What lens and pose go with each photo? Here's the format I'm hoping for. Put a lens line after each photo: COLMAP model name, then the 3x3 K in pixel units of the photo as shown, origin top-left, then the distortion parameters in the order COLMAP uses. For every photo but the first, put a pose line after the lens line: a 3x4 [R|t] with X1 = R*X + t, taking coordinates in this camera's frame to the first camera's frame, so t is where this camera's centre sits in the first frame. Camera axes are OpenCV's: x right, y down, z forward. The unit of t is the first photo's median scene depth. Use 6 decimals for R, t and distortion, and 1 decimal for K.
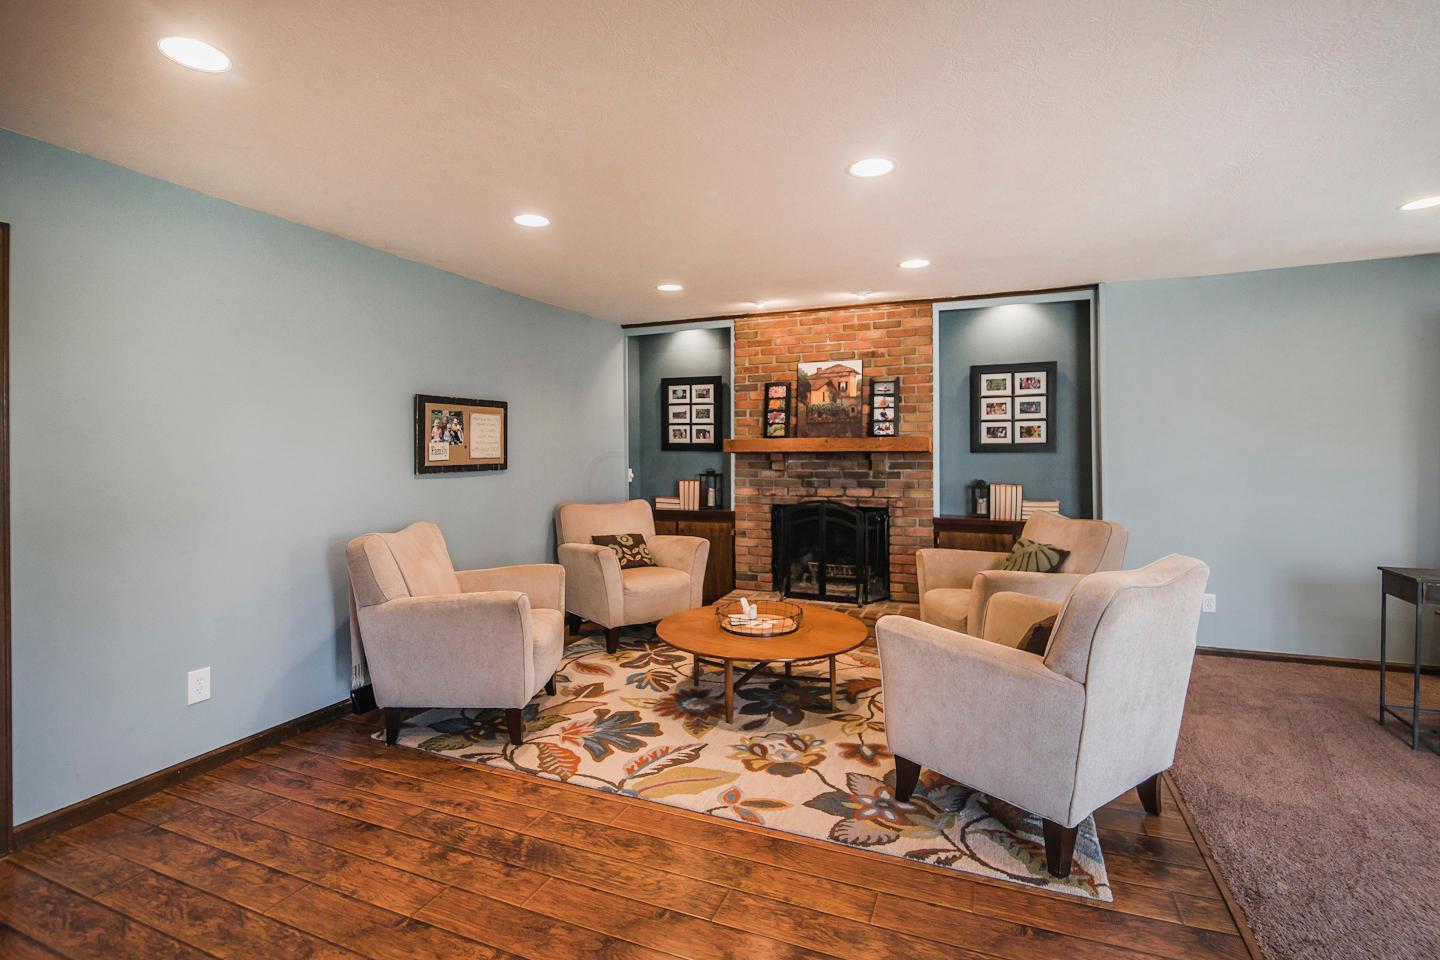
lens RADIAL K [[693.3, 0, 692.1], [0, 693.3, 454.1], [0, 0, 1]] dist [-0.007145, -0.000080]
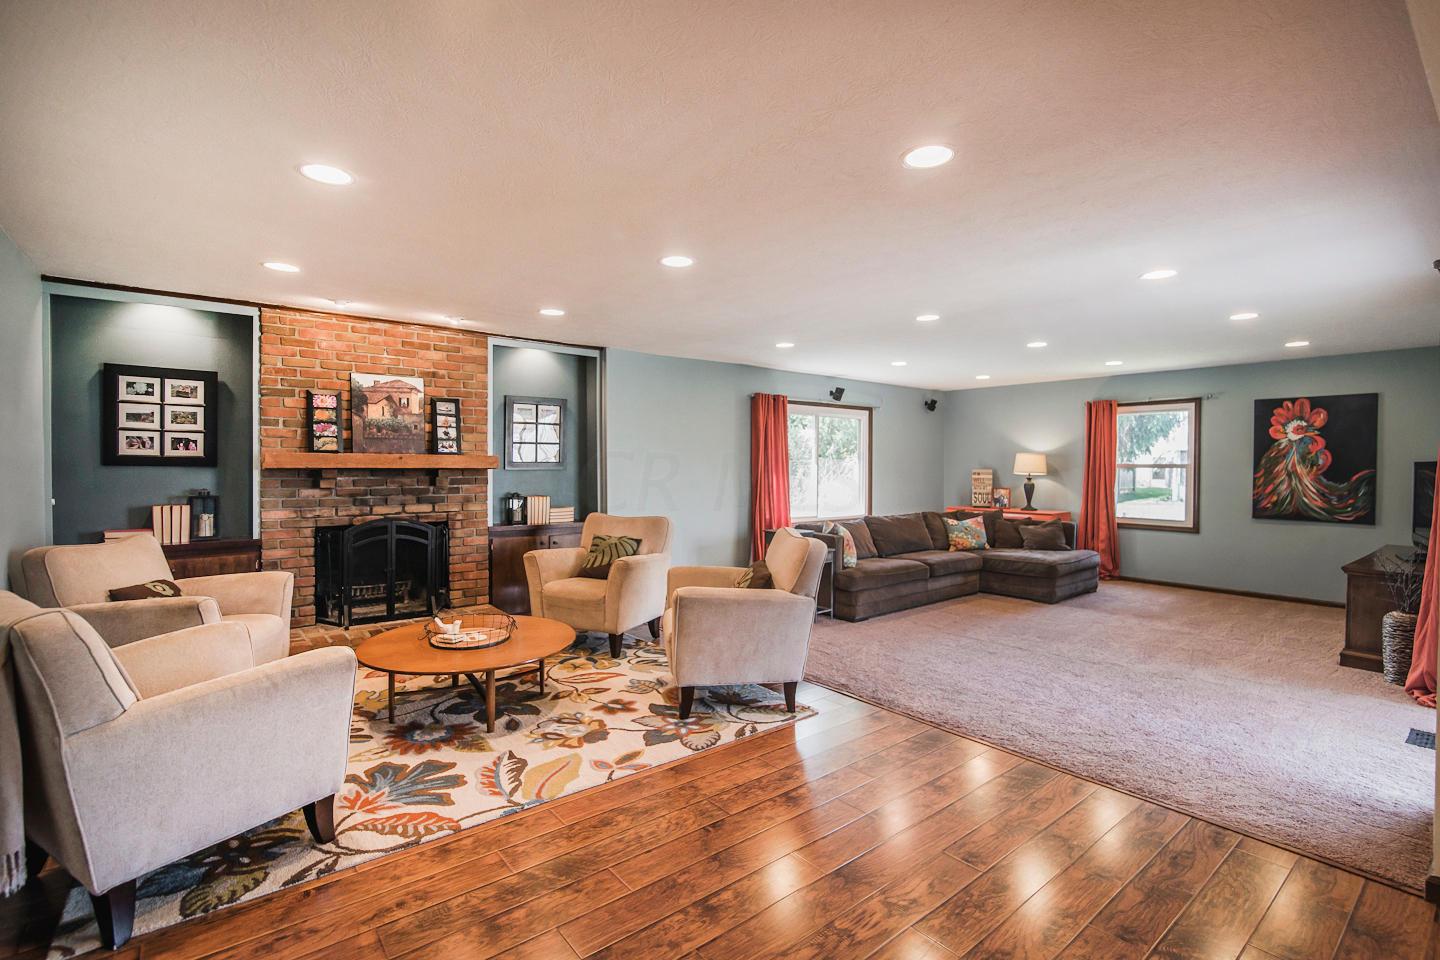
lens RADIAL K [[664.2, 0, 725.3], [0, 664.2, 476.6], [0, 0, 1]] dist [-0.008847, 0.000261]
pose [[0.460573, -0.007974, 0.887586, -0.428081], [-0.001878, 0.999949, 0.009958, -0.001756], [-0.887620, -0.006253, 0.460534, 0.155474]]
